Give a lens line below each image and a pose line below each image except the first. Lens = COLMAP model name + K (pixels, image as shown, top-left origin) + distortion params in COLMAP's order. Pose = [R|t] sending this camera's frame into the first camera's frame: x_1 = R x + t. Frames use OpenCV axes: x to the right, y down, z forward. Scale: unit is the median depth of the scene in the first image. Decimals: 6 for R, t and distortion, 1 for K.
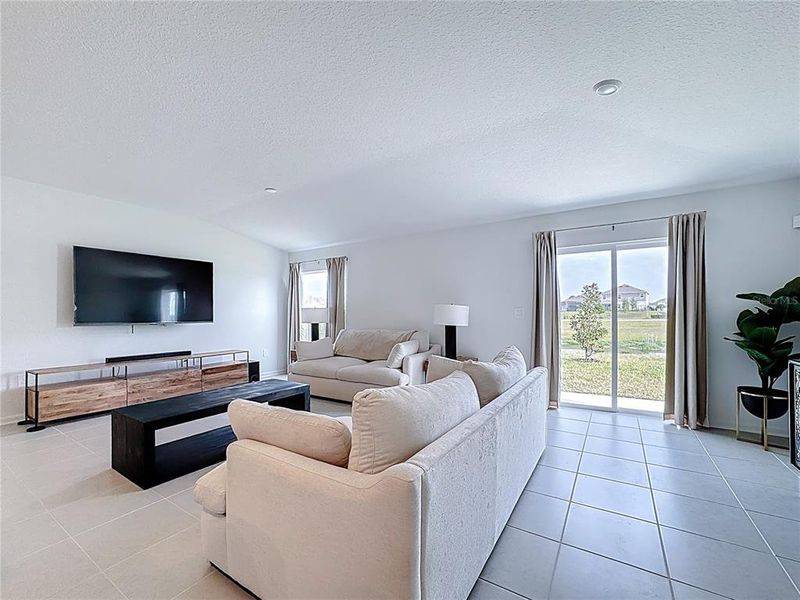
lens RADIAL K [[330.3, 0, 416.3], [0, 330.3, 312.2], [0, 0, 1]] dist [-0.020149, 0.006769]
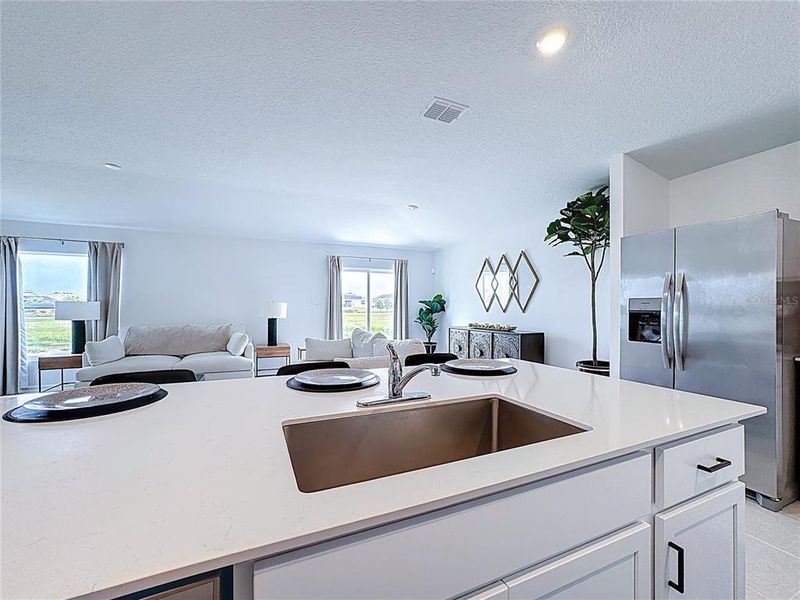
lens RADIAL K [[330.3, 0, 403.8], [0, 330.3, 309.6], [0, 0, 1]] dist [-0.020149, 0.006769]
pose [[0.563415, 0.003018, 0.826169, -0.896837], [-0.005567, 0.999984, 0.000143, 0.004409], [-0.826156, -0.004679, 0.563423, -0.160902]]
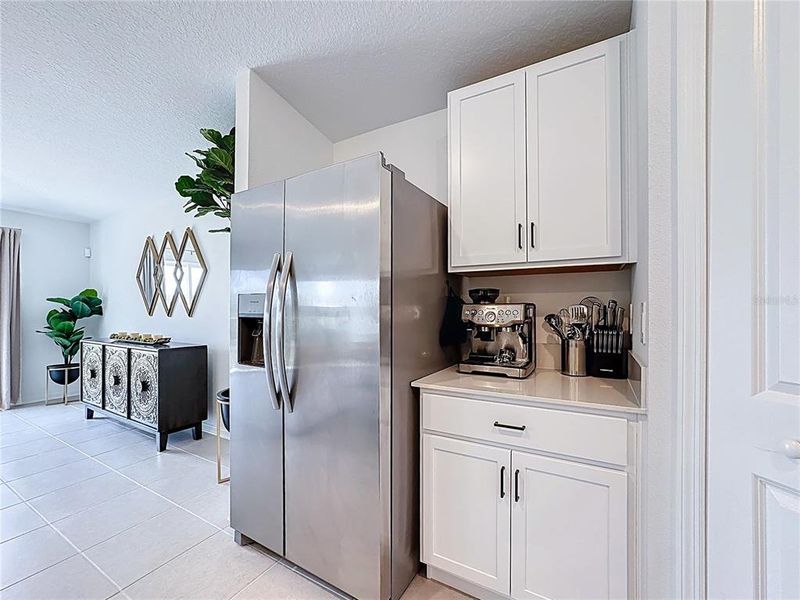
lens RADIAL K [[330.3, 0, 393.5], [0, 330.3, 309.4], [0, 0, 1]] dist [-0.020149, 0.006769]
pose [[-0.006675, 0.007374, 0.999951, -0.361031], [-0.002079, 0.999971, -0.007388, -0.001369], [-0.999976, -0.002128, -0.006659, -0.413042]]
